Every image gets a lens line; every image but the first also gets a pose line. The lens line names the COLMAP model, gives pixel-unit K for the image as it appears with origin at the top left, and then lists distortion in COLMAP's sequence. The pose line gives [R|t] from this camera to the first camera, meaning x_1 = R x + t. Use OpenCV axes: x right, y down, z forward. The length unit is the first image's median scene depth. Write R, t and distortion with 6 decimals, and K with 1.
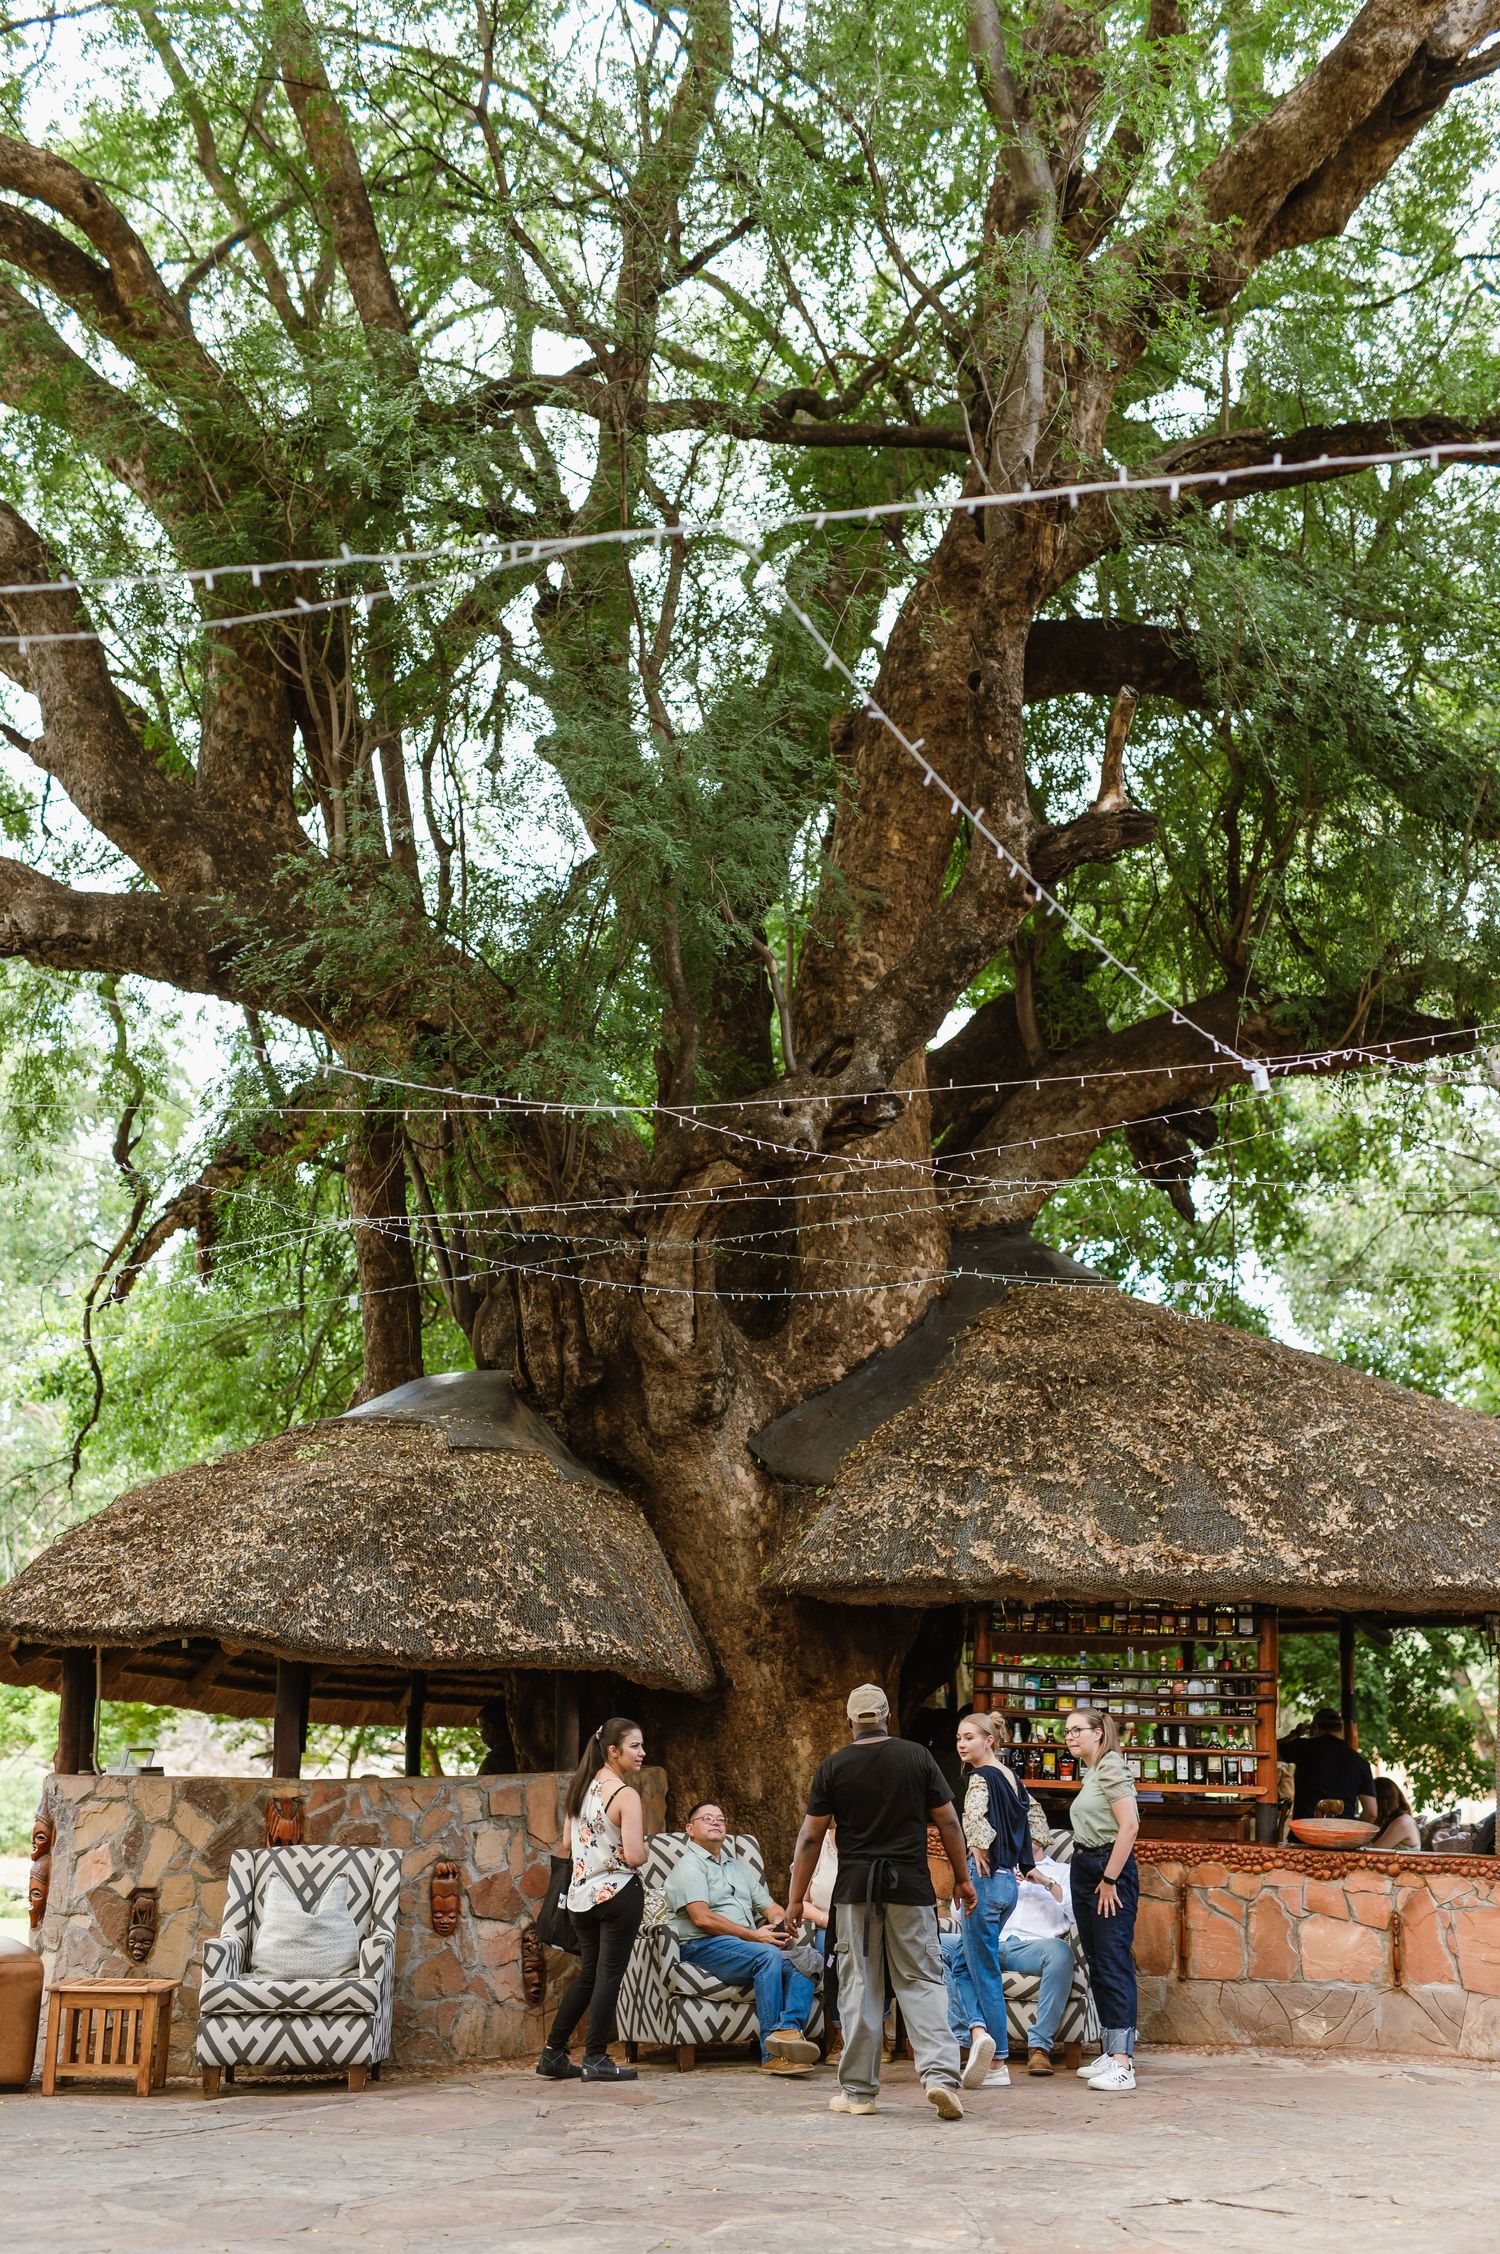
lens RADIAL K [[3259.7, 0, 733.0], [0, 3259.7, 1129.8], [0, 0, 1]] dist [0.231302, 0.000000]
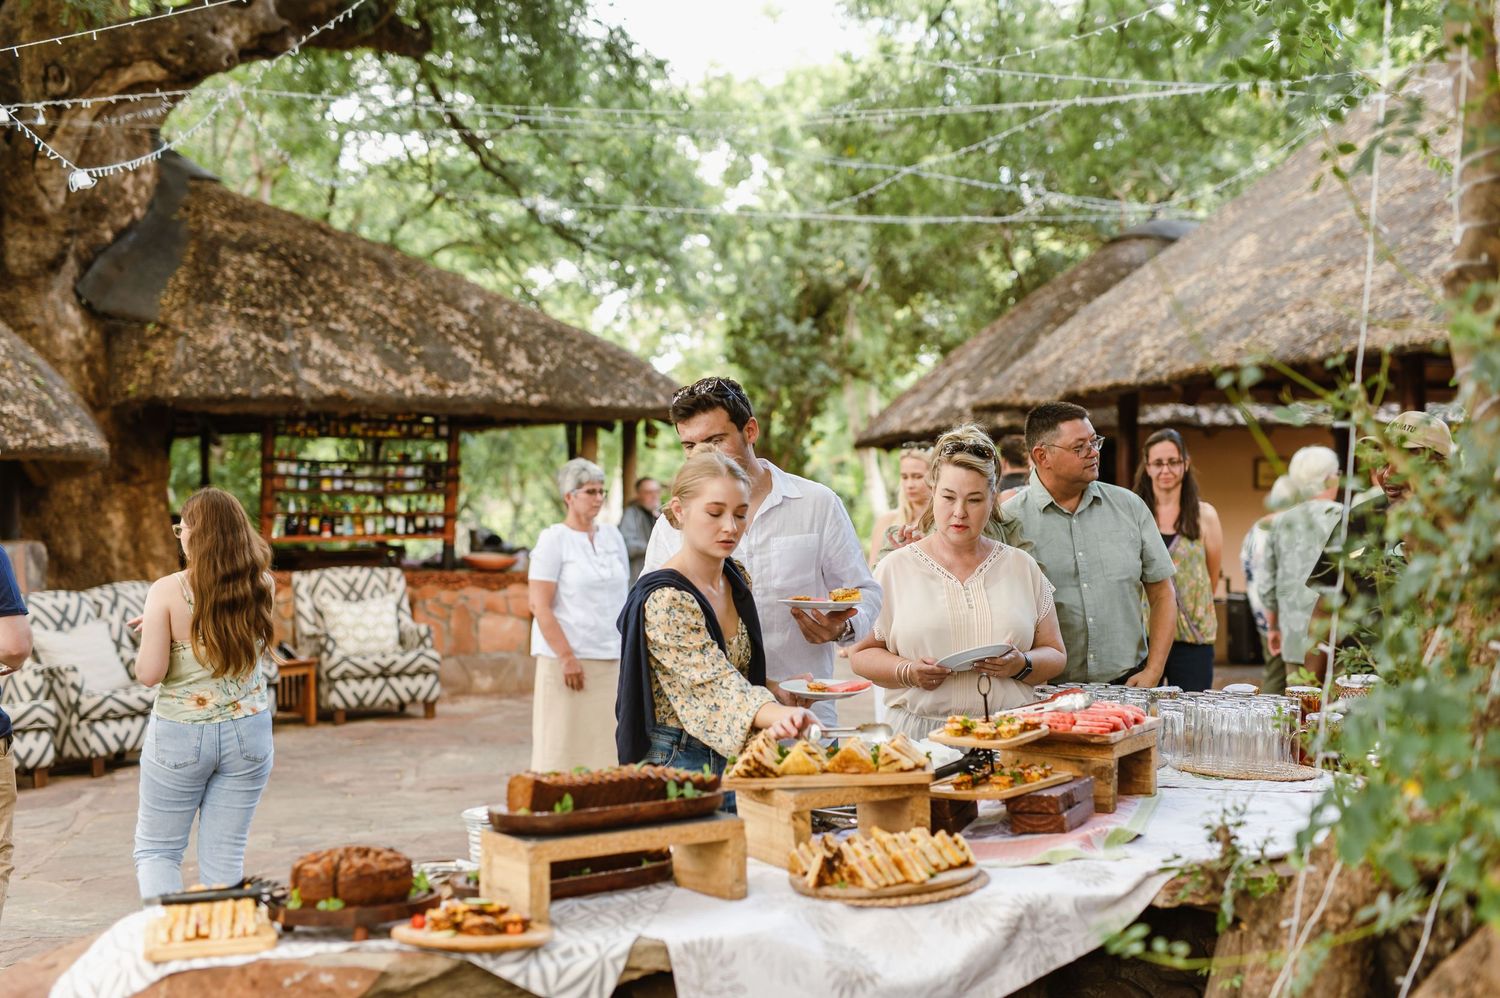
lens RADIAL K [[2169.3, 0, 748.5], [0, 2169.3, 487.2], [0, 0, 1]] dist [0.231302, 0.000000]
pose [[0.683717, -0.009721, 0.729683, -0.469501], [-0.113374, 0.986355, 0.119372, 0.042595], [-0.720887, -0.164344, 0.673285, 0.233782]]
